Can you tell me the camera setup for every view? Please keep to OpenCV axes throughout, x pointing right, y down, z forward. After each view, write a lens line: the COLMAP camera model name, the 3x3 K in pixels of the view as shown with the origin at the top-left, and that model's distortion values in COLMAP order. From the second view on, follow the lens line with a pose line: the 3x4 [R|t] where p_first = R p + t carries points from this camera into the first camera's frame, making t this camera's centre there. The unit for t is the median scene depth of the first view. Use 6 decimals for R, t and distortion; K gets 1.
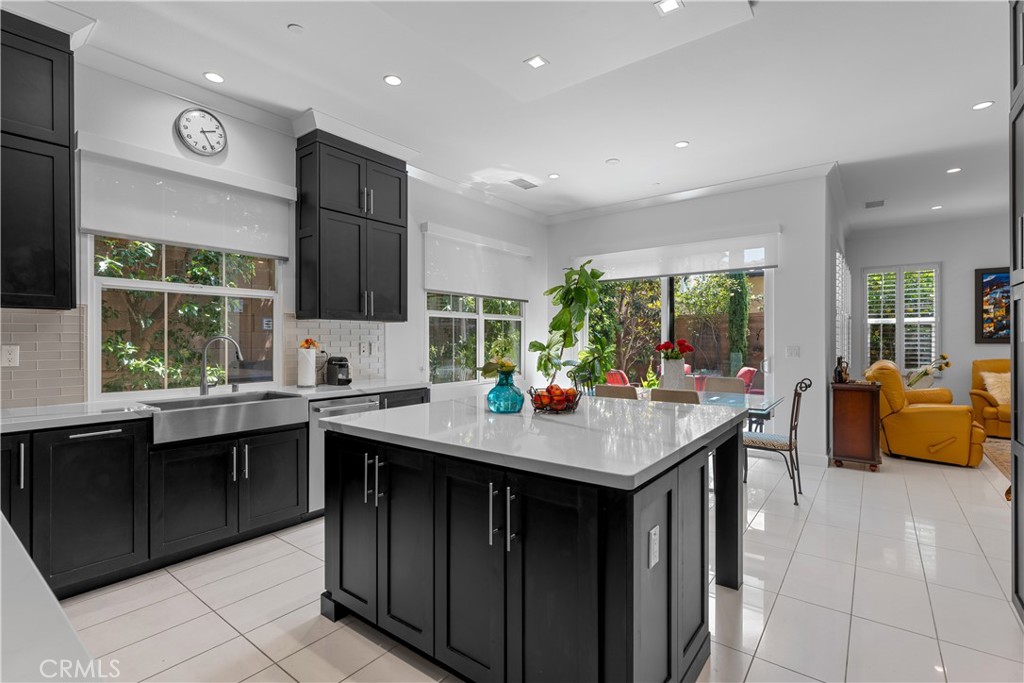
lens RADIAL K [[479.7, 0, 519.5], [0, 479.7, 334.3], [0, 0, 1]] dist [0.003529, -0.001511]
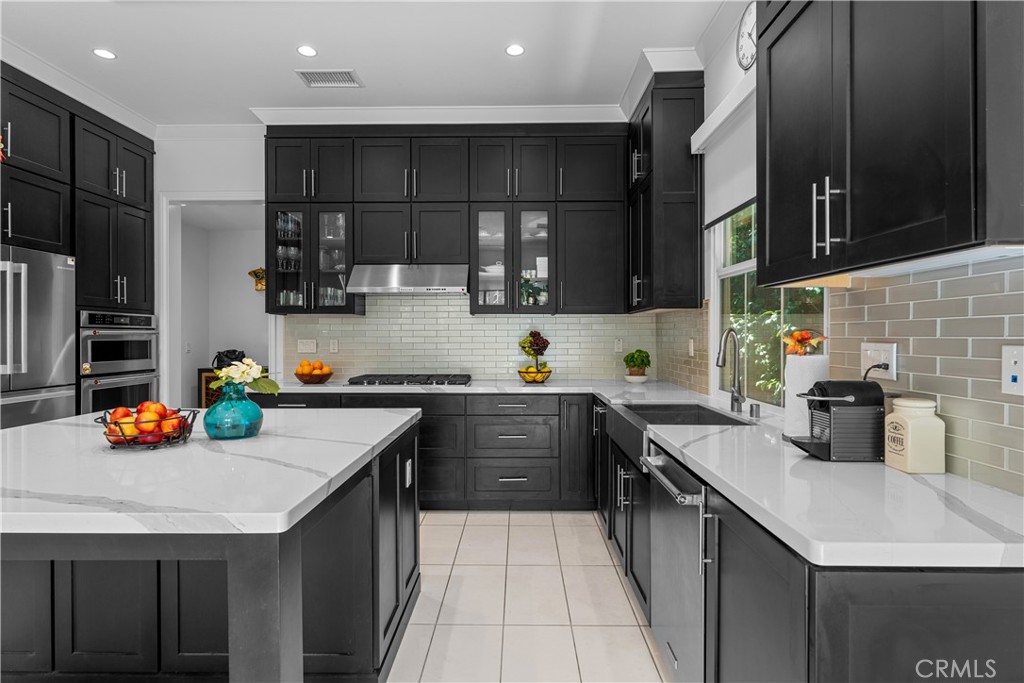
lens RADIAL K [[528.2, 0, 509.8], [0, 528.2, 331.2], [0, 0, 1]] dist [0.002608, -0.002002]
pose [[-0.806144, -0.001465, -0.591718, 0.056747], [0.009602, 0.999833, -0.015556, 0.011783], [0.591642, -0.018222, -0.805995, 1.066318]]
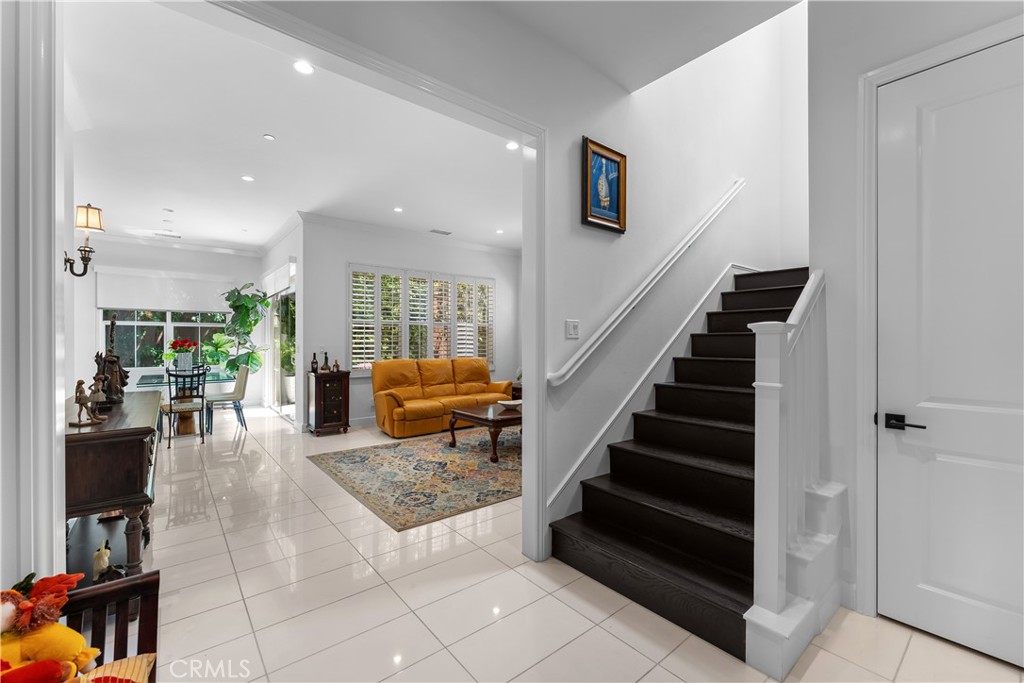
lens RADIAL K [[425.9, 0, 514.3], [0, 425.9, 342.7], [0, 0, 1]] dist [0.002621, -0.000835]
pose [[0.973255, 0.002952, -0.229708, 1.657835], [0.000312, 0.999900, 0.014171, 0.001757], [0.229727, -0.013863, 0.973156, -0.058802]]
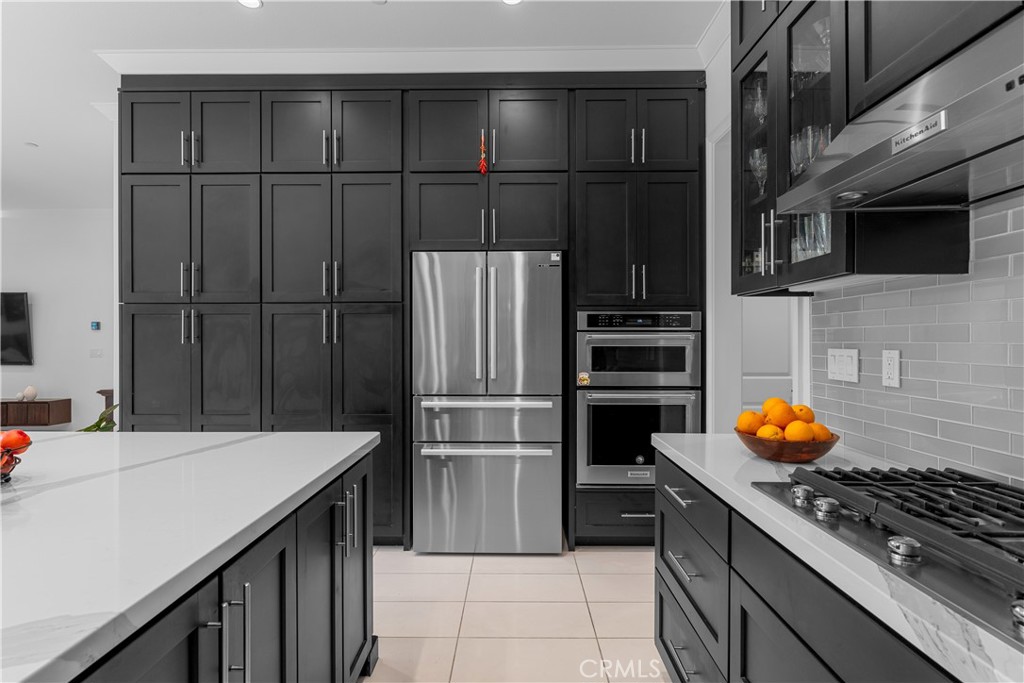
lens RADIAL K [[497.9, 0, 505.8], [0, 497.9, 342.2], [0, 0, 1]] dist [-0.002804, 0.000432]
pose [[-0.596467, 0.001692, 0.802636, -0.378857], [-0.005674, 0.999964, -0.006324, 0.006638], [-0.802617, -0.008326, -0.596436, 0.481031]]
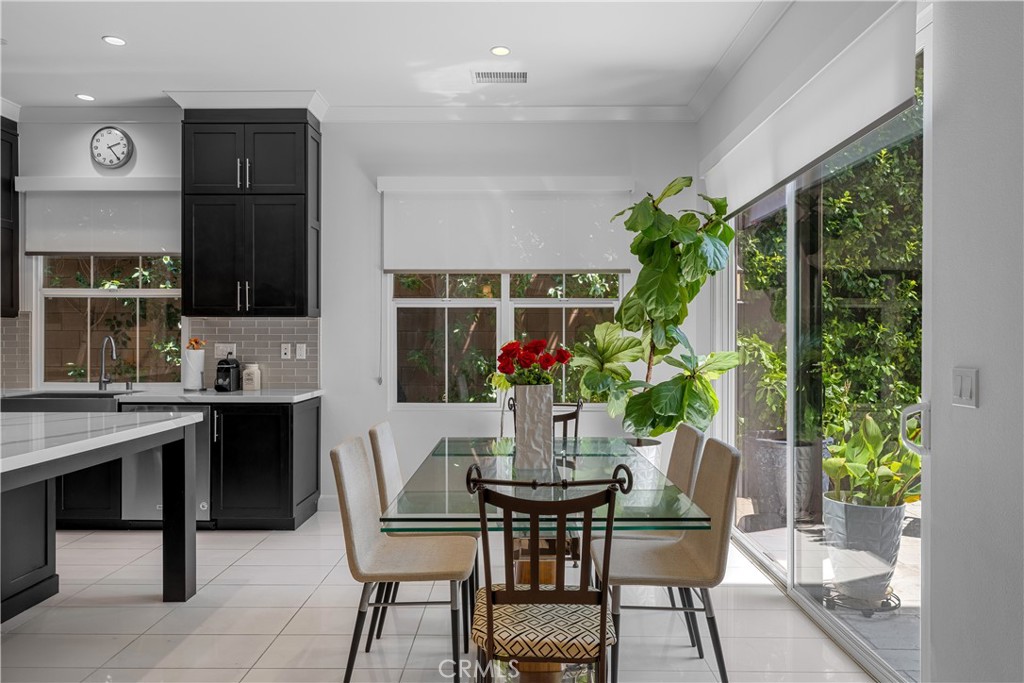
lens RADIAL K [[671.7, 0, 498.9], [0, 671.7, 339.6], [0, 0, 1]] dist [0.006531, -0.001943]
pose [[0.588101, 0.002176, -0.808785, 0.820700], [0.006513, 0.999951, 0.007426, 0.004616], [0.808761, -0.009635, 0.588058, 0.617801]]
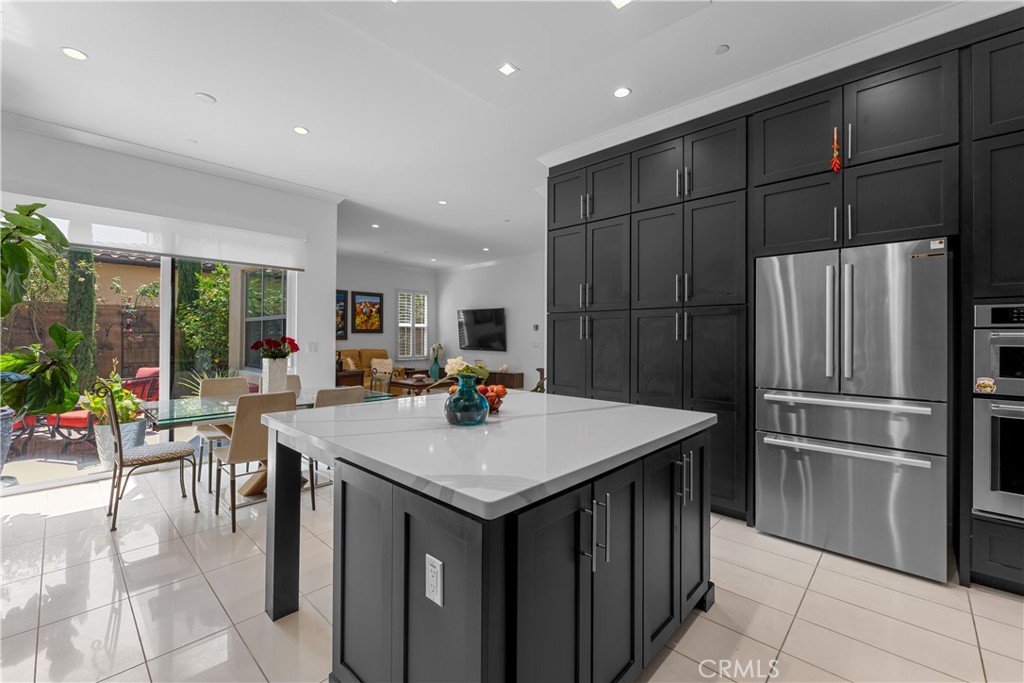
lens RADIAL K [[425.9, 0, 512.7], [0, 425.9, 335.8], [0, 0, 1]] dist [0.002621, -0.000835]
pose [[0.105823, 0.005812, 0.994368, -0.439252], [-0.015421, 0.999872, -0.004203, 0.005718], [-0.994265, -0.014889, 0.105899, 0.476138]]
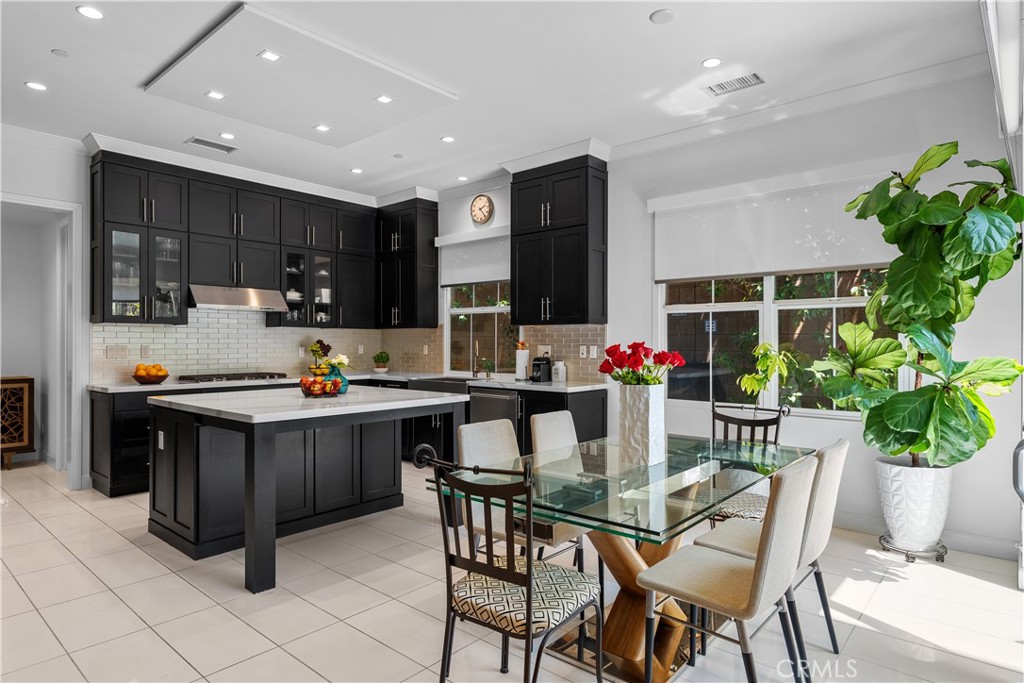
lens RADIAL K [[573.4, 0, 516.1], [0, 573.4, 342.7], [0, 0, 1]] dist [0.003961, -0.002411]
pose [[-0.067570, 0.002778, -0.997711, 0.905102], [0.011080, 0.999937, 0.002034, 0.007740], [0.997653, -0.010917, -0.067596, 0.939456]]
